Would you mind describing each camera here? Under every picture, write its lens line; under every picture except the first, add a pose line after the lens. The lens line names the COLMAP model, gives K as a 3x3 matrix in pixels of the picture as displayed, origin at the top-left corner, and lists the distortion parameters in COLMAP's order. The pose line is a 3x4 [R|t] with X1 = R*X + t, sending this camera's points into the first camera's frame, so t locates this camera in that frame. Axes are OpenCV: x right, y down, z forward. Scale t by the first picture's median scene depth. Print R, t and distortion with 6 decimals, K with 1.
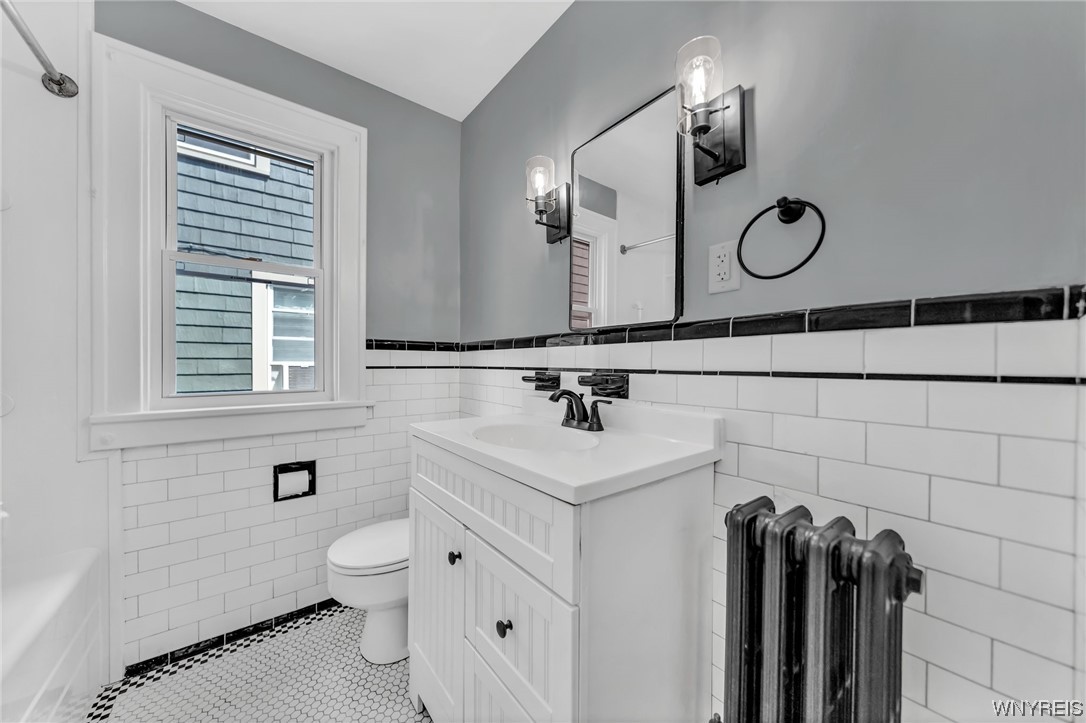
lens RADIAL K [[382.5, 0, 537.2], [0, 382.5, 366.3], [0, 0, 1]] dist [-0.002061, 0.000114]
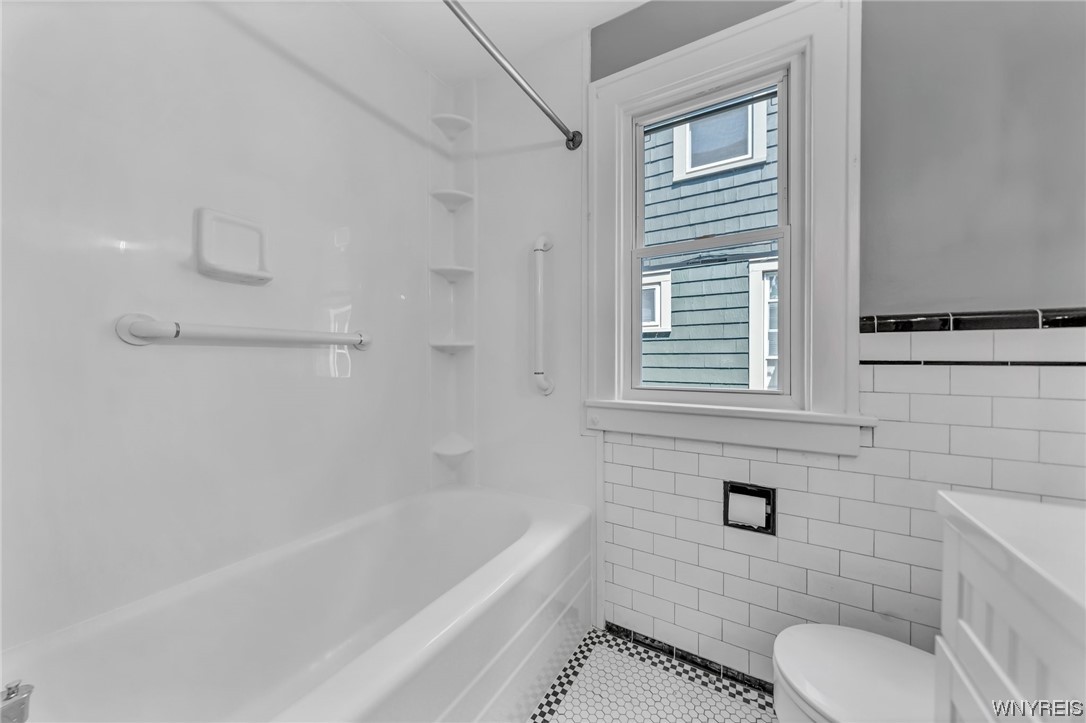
lens RADIAL K [[382.5, 0, 536.6], [0, 382.5, 359.8], [0, 0, 1]] dist [-0.002061, 0.000114]
pose [[0.372313, 0.002540, -0.928104, -0.075598], [-0.006613, 0.999978, 0.000084, 0.002449], [0.928084, 0.006106, 0.372322, 0.312927]]
